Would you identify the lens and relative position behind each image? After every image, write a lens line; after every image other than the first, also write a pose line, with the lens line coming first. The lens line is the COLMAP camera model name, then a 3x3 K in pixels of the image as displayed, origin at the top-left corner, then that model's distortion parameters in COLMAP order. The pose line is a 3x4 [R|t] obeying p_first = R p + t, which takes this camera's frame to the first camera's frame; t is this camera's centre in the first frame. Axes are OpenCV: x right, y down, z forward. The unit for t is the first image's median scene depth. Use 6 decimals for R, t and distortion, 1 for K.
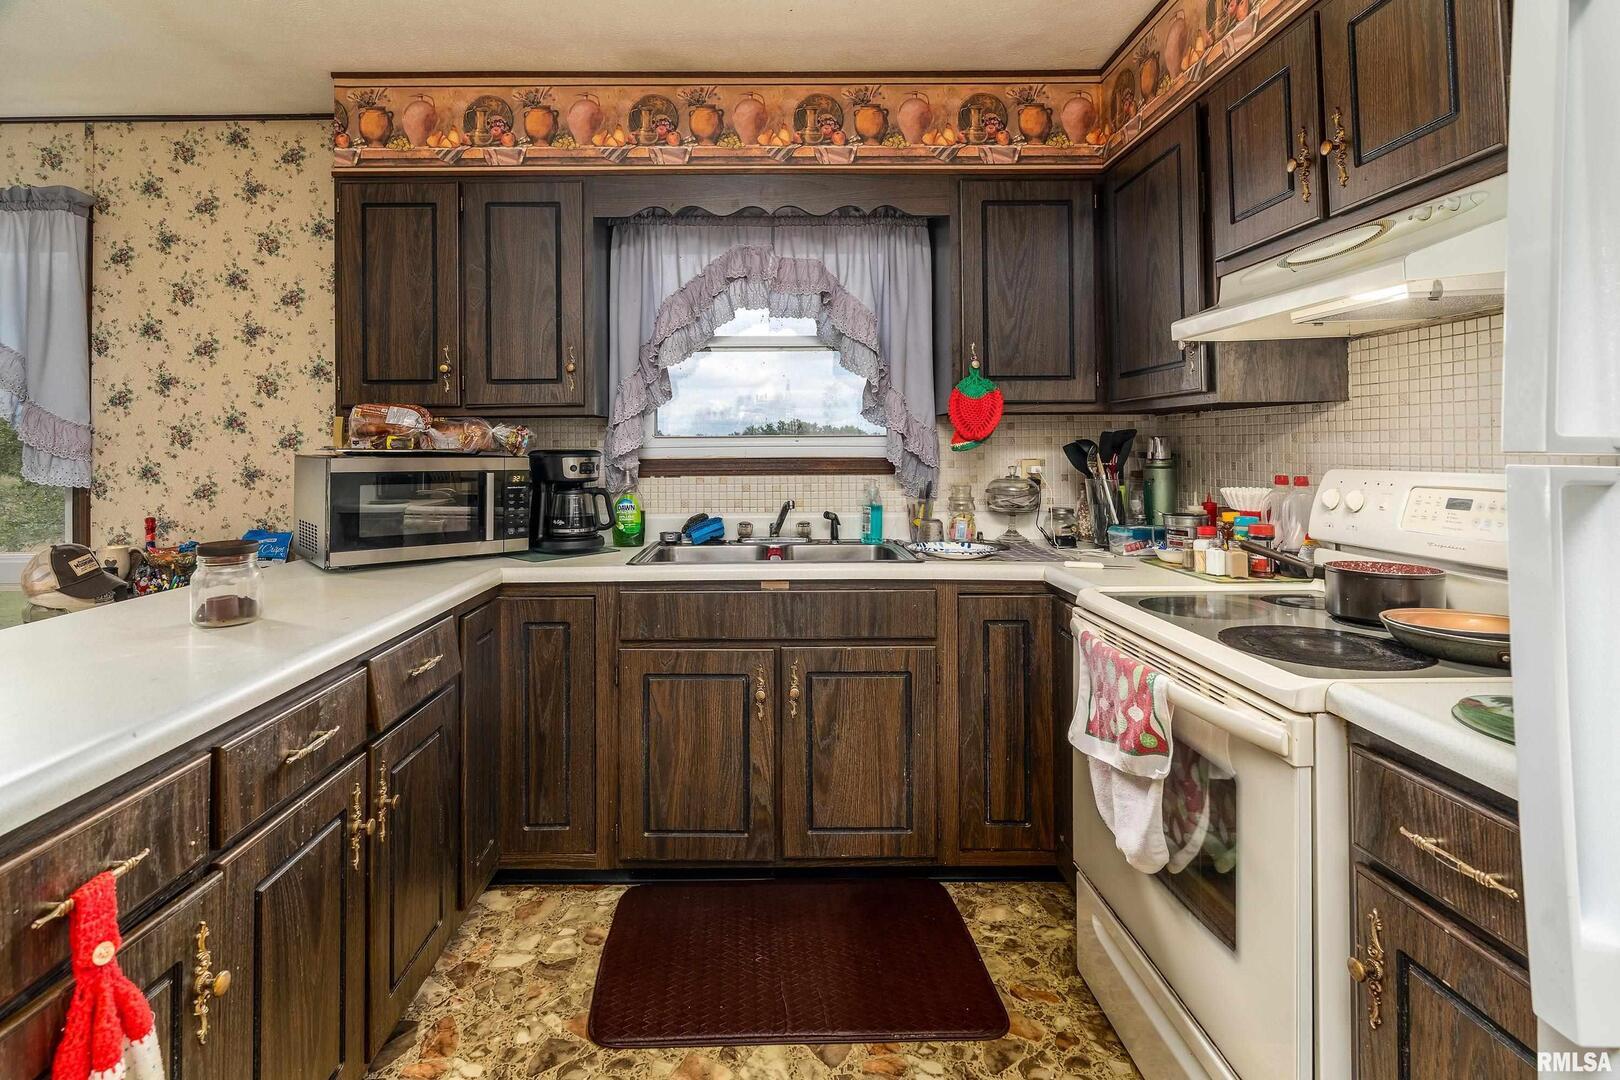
lens RADIAL K [[775.1, 0, 757.2], [0, 775.1, 440.0], [0, 0, 1]] dist [-0.008813, 0.002949]
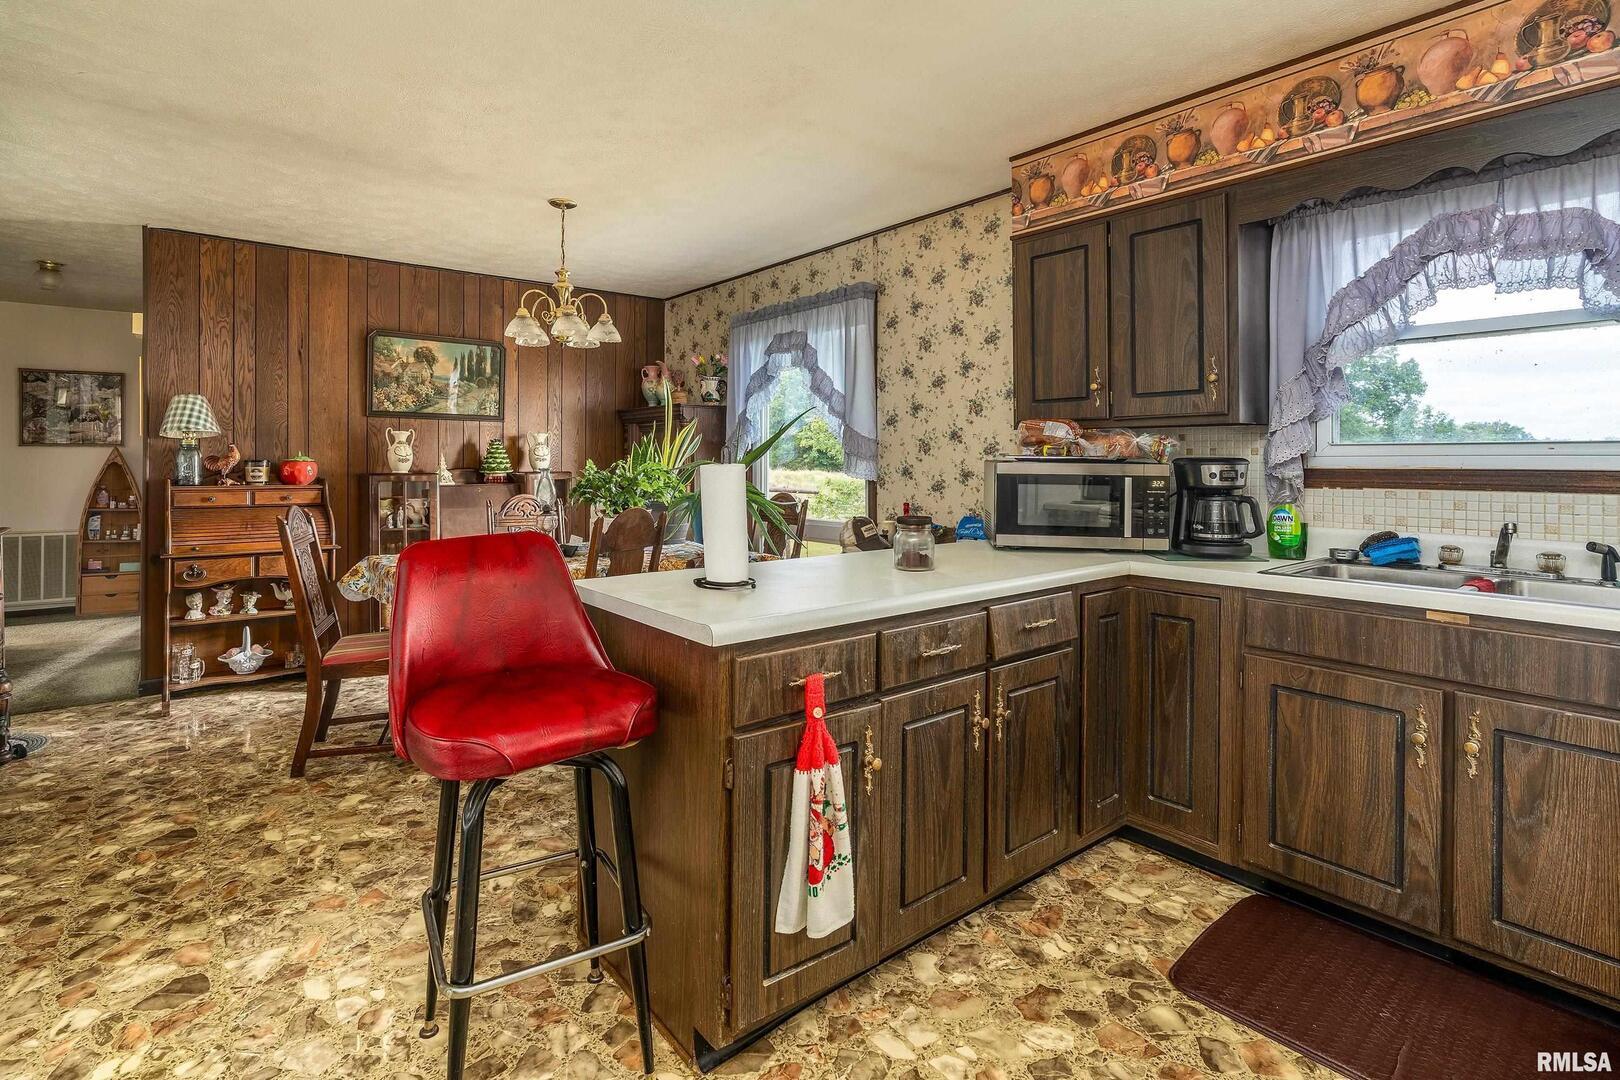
lens RADIAL K [[775.1, 0, 757.3], [0, 775.1, 462.5], [0, 0, 1]] dist [-0.008813, 0.002949]
pose [[0.608860, 0.011672, -0.793192, 0.232202], [0.005043, 0.999815, 0.018584, -0.003159], [0.793262, -0.015315, 0.608688, -0.118376]]
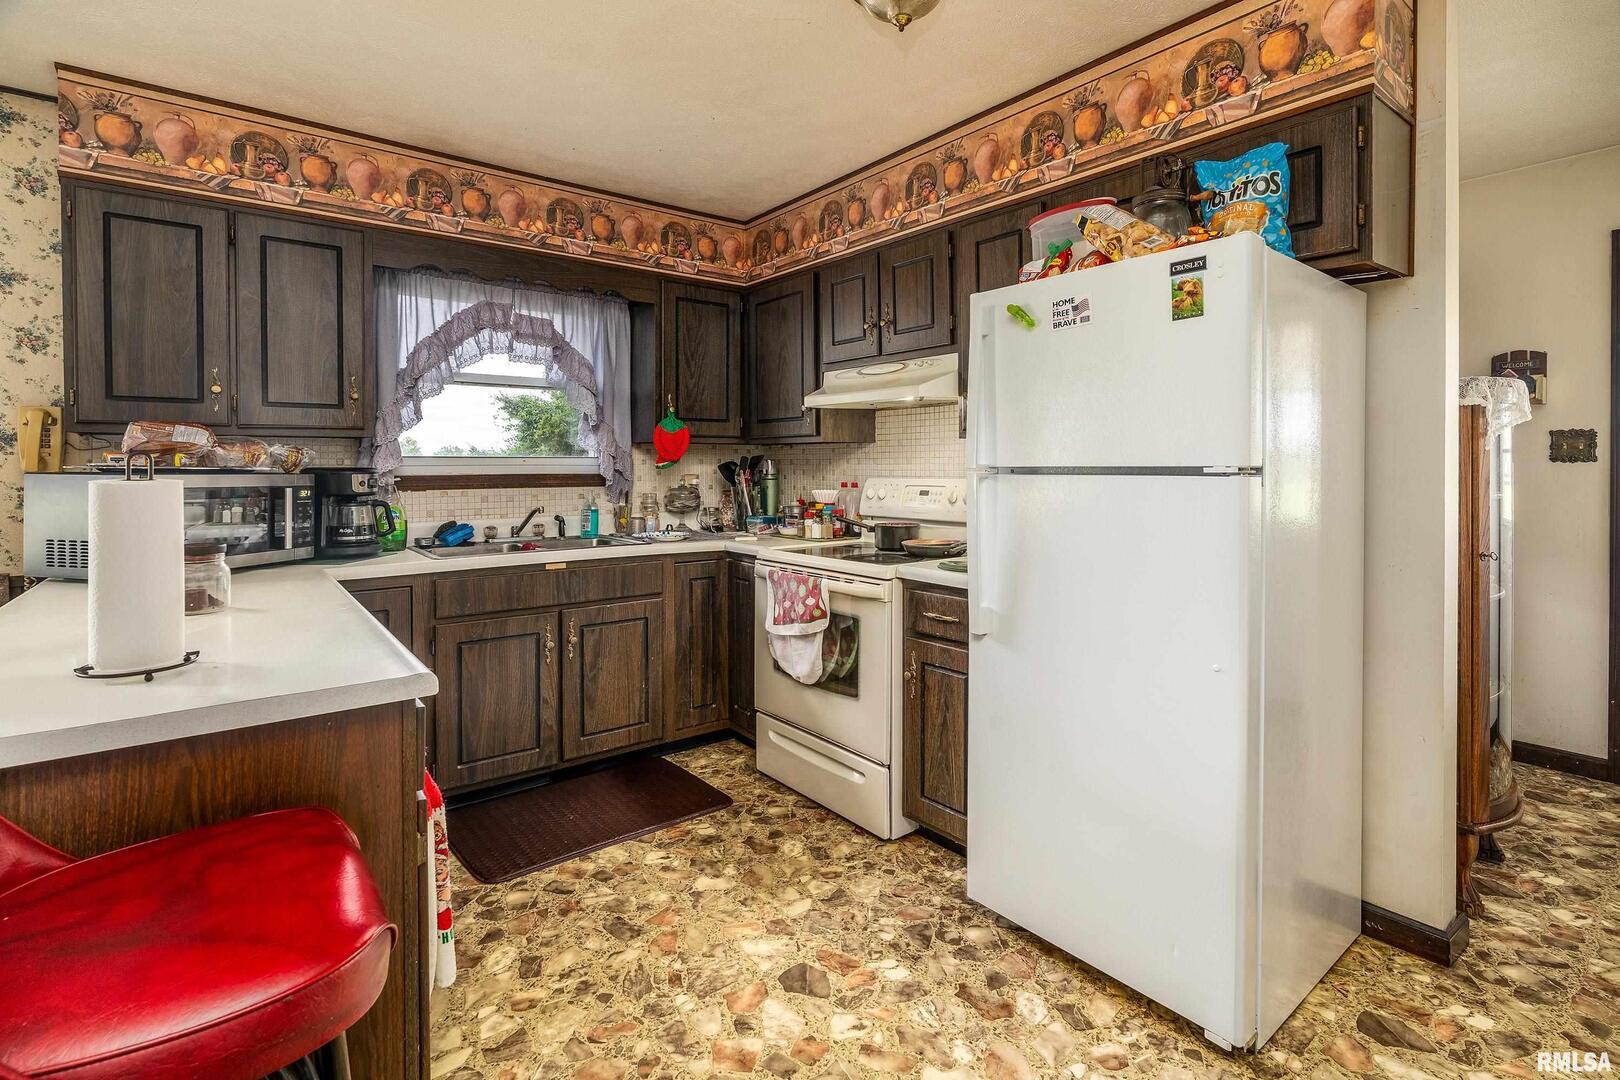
lens RADIAL K [[775.1, 0, 809.7], [0, 775.1, 489.1], [0, 0, 1]] dist [-0.008813, 0.002949]
pose [[0.787353, -0.014520, 0.616331, -0.466403], [-0.007700, 0.999413, 0.033382, 0.001877], [-0.616454, -0.031030, 0.786779, -0.350938]]
